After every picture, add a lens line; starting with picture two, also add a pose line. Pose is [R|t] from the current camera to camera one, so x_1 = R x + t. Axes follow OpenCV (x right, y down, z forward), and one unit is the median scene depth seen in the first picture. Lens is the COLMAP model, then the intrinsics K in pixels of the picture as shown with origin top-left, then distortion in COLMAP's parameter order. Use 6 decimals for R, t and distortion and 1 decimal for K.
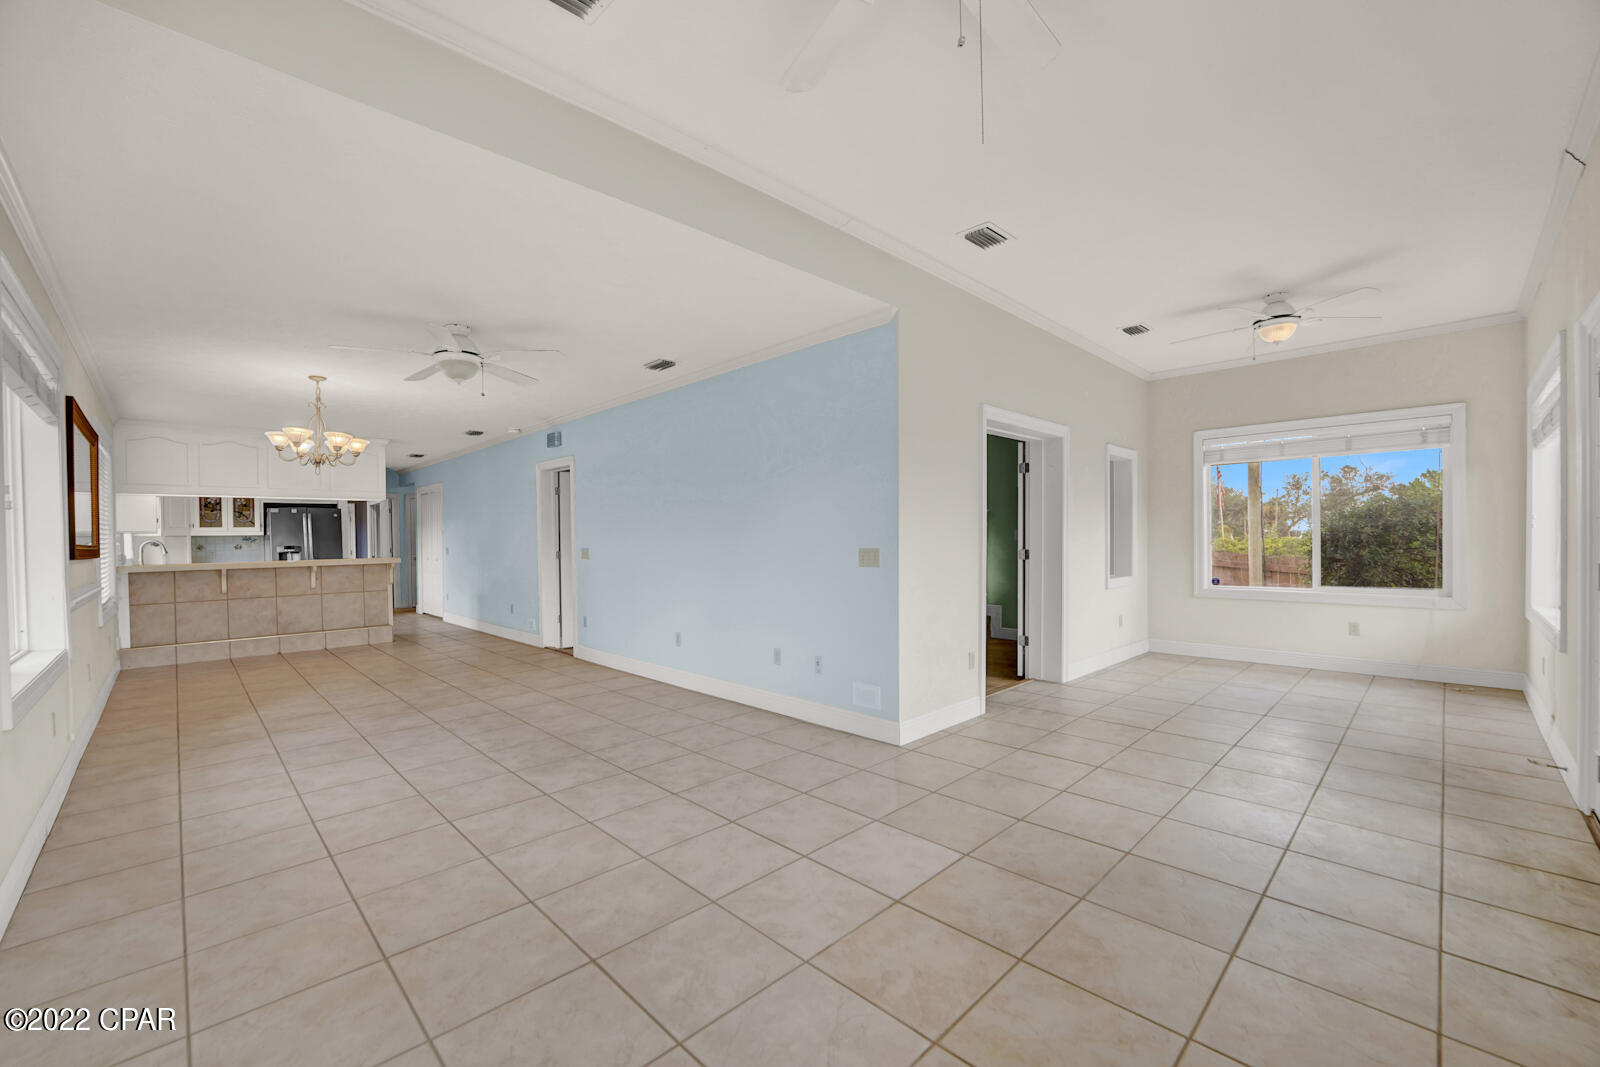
lens RADIAL K [[653.8, 0, 792.0], [0, 653.8, 538.4], [0, 0, 1]] dist [-0.028180, 0.005762]
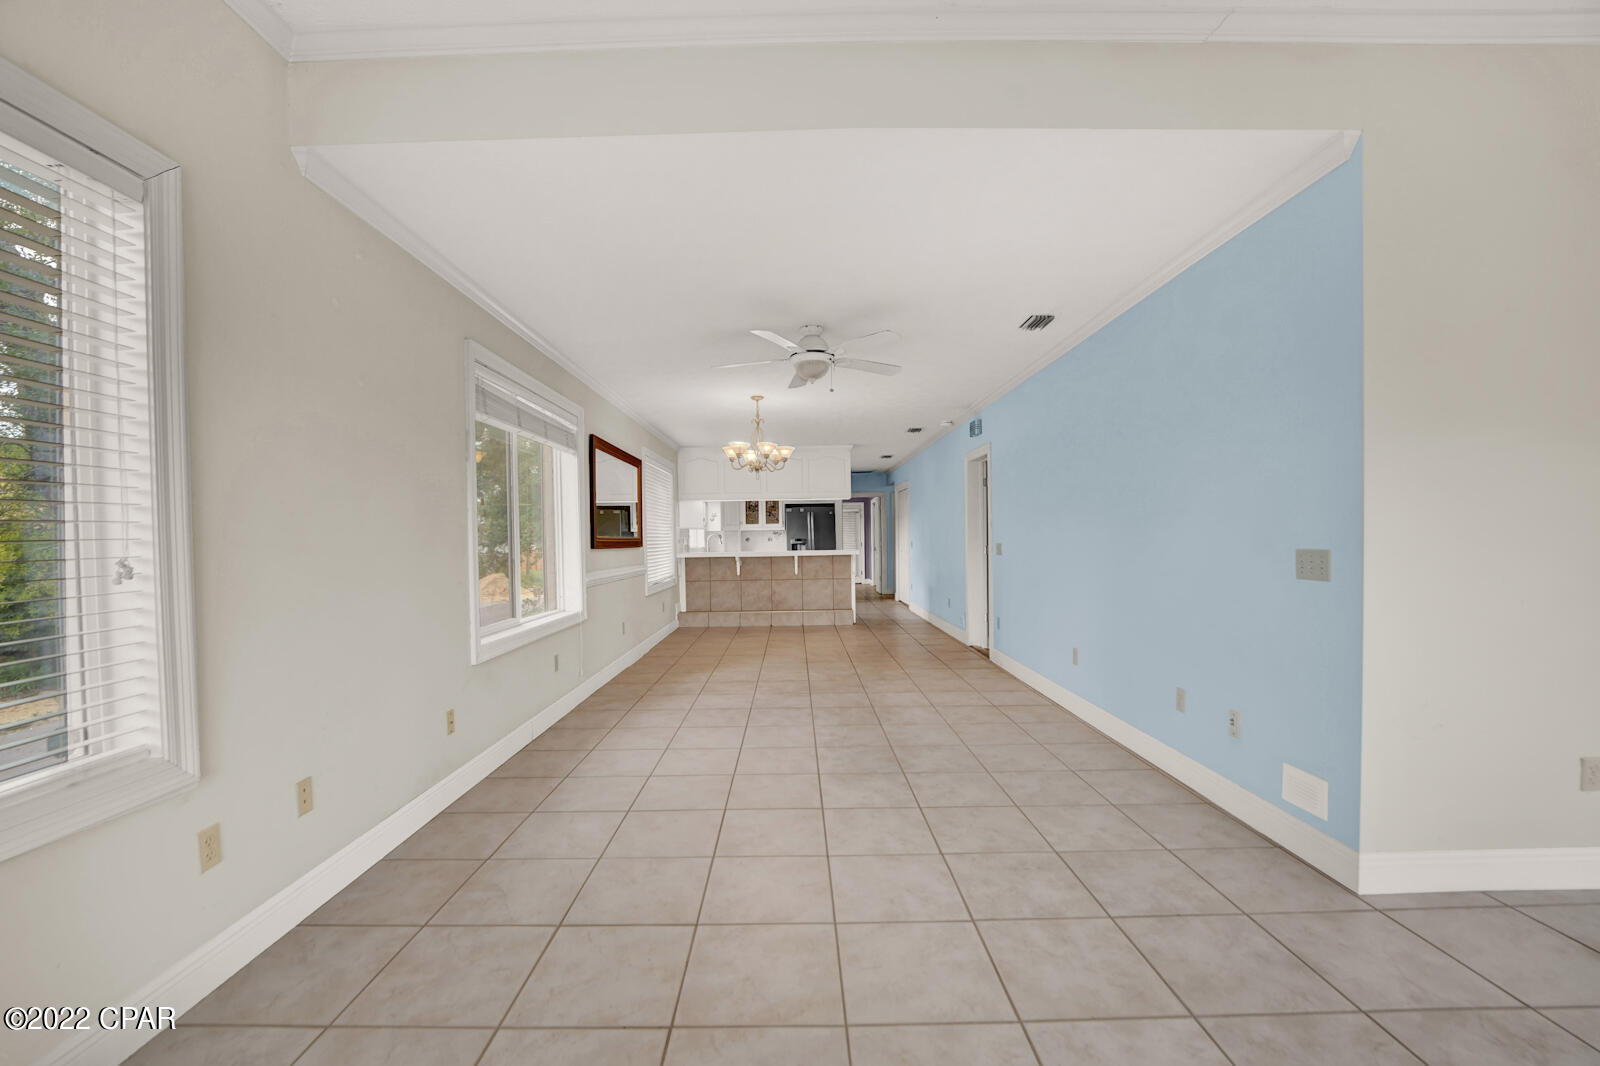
lens RADIAL K [[653.8, 0, 791.3], [0, 653.8, 538.1], [0, 0, 1]] dist [-0.028180, 0.005762]
pose [[0.714078, 0.004028, -0.700055, 0.173374], [0.003699, 0.999948, 0.009526, -0.002681], [0.700057, -0.009392, 0.714025, 0.215643]]
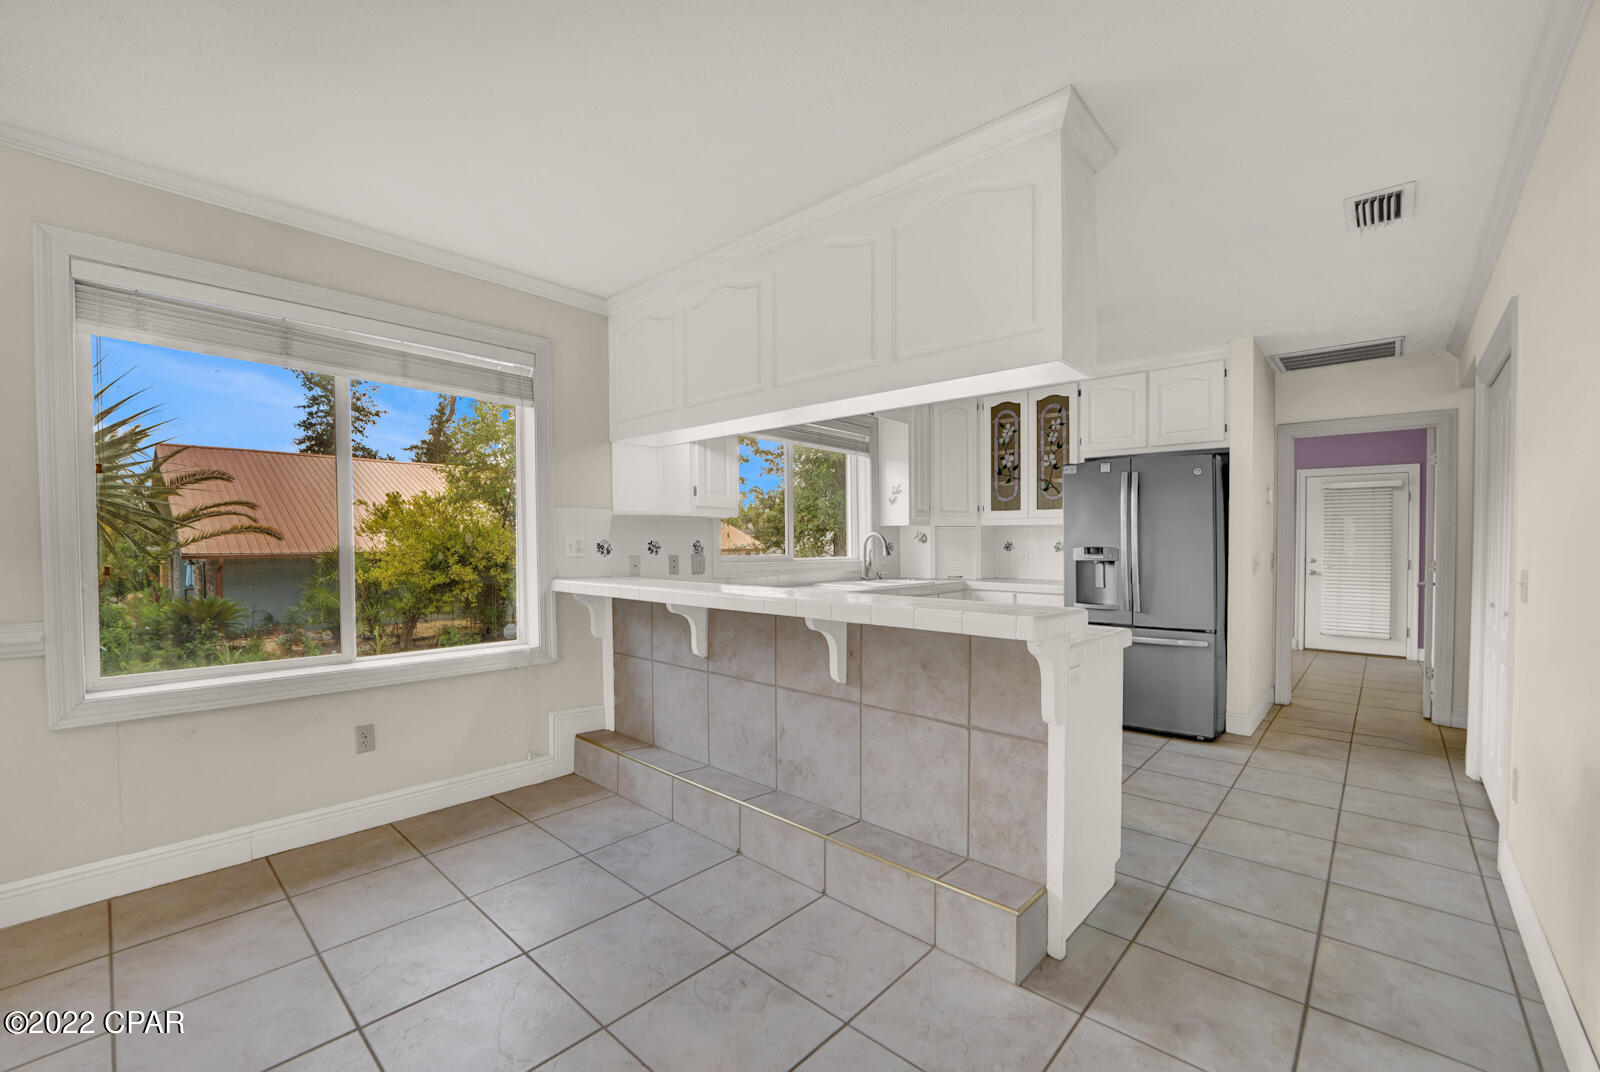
lens RADIAL K [[653.8, 0, 797.8], [0, 653.8, 545.1], [0, 0, 1]] dist [-0.028180, 0.005762]
pose [[0.050410, 0.023240, -0.998458, -0.716513], [-0.008912, 0.999700, 0.022819, 0.002861], [0.998689, 0.007748, 0.050602, 1.640024]]
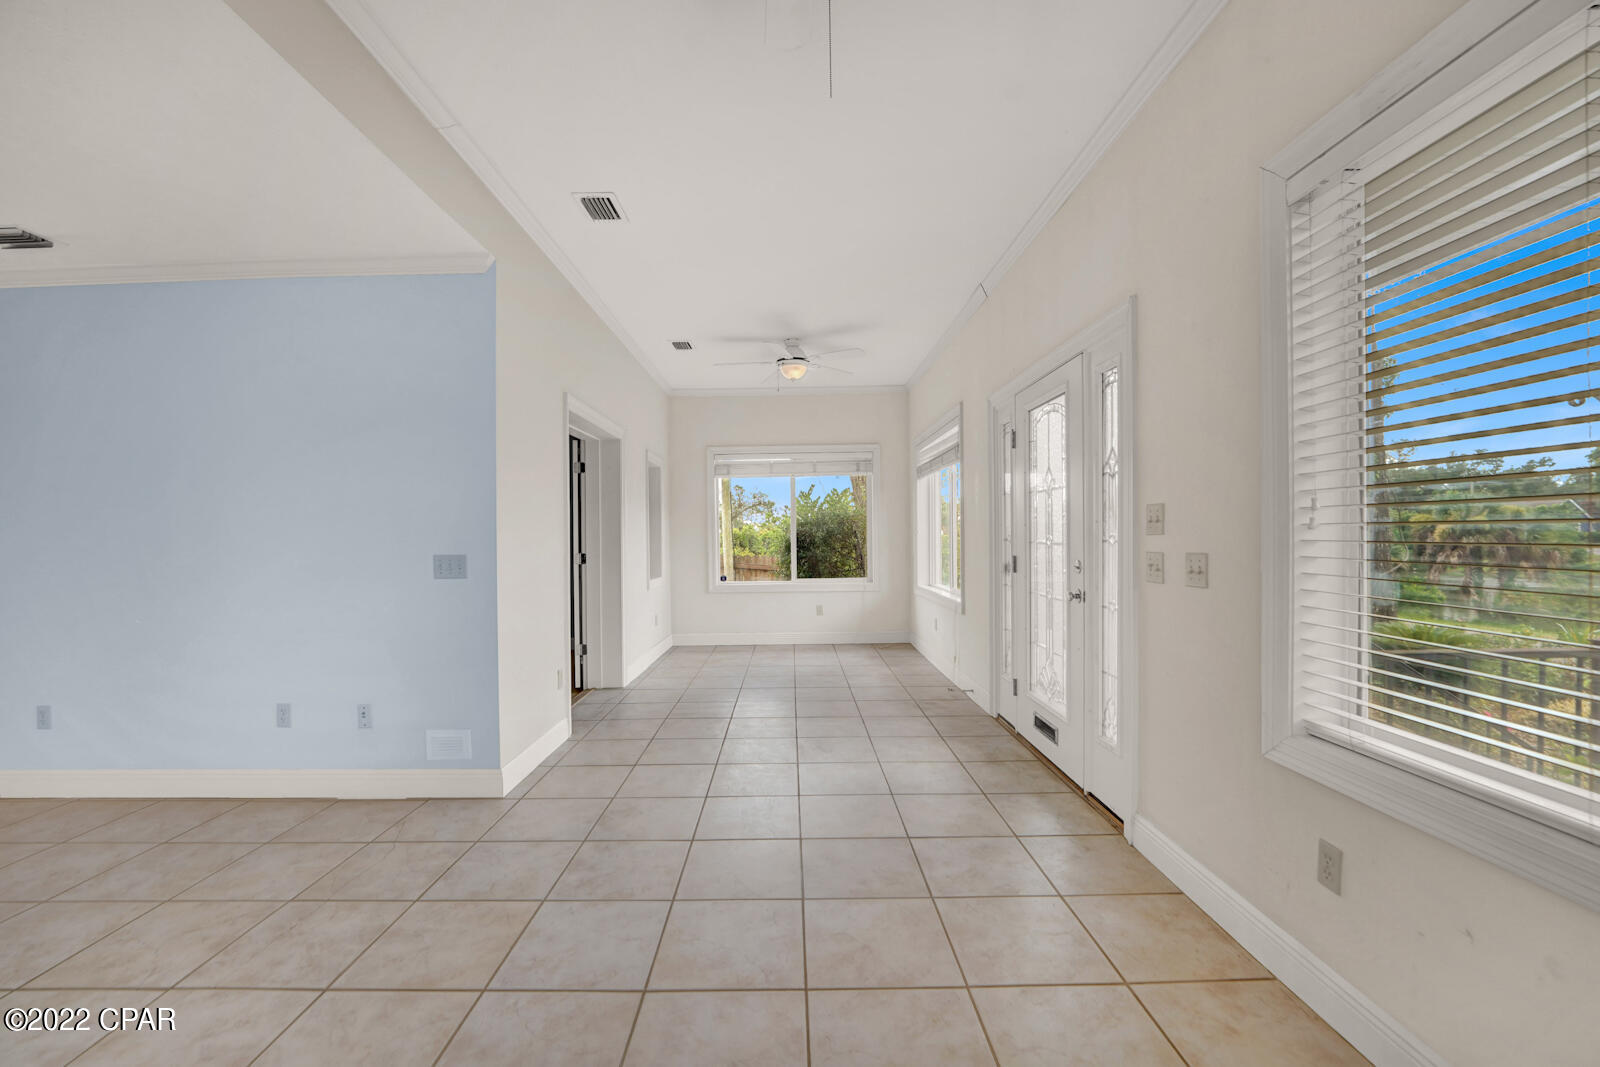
lens RADIAL K [[653.8, 0, 790.0], [0, 653.8, 541.1], [0, 0, 1]] dist [-0.028180, 0.005762]
pose [[0.697636, -0.004311, 0.716439, -0.140287], [0.006515, 0.999979, -0.000327, 0.001381], [-0.716423, 0.004895, 0.697649, 0.153172]]
